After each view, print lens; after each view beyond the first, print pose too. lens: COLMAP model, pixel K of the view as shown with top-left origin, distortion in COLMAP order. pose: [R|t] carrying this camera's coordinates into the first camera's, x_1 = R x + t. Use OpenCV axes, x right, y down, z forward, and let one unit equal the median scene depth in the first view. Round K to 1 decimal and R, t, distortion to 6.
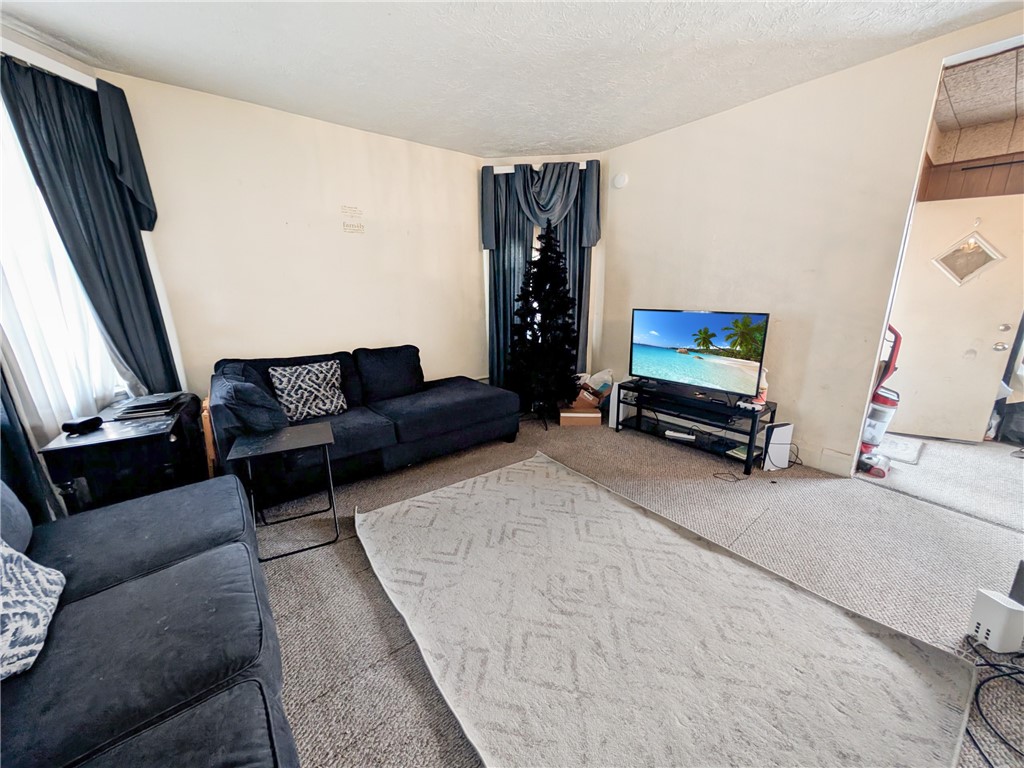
lens RADIAL K [[391.1, 0, 515.7], [0, 391.1, 386.9], [0, 0, 1]] dist [0.002476, 0.000440]
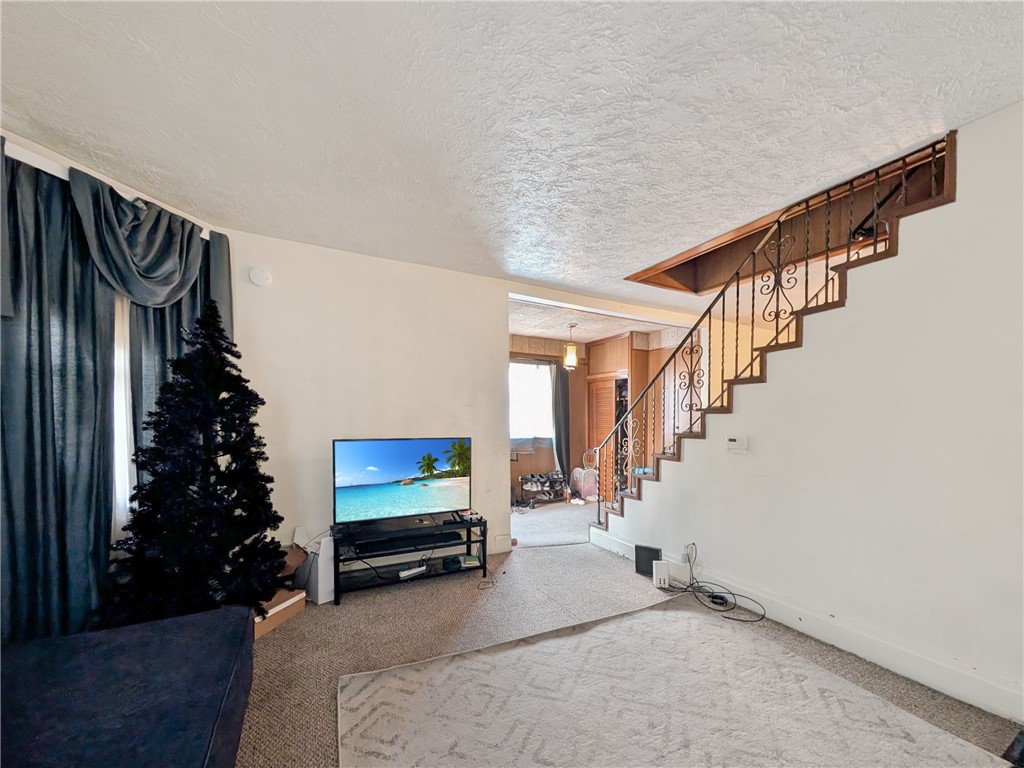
lens RADIAL K [[391.1, 0, 528.0], [0, 391.1, 429.7], [0, 0, 1]] dist [0.002476, 0.000440]
pose [[0.206144, -0.009282, 0.978478, -0.448208], [0.236071, 0.970890, -0.040525, -0.105902], [-0.949618, 0.239344, 0.202335, 0.514568]]
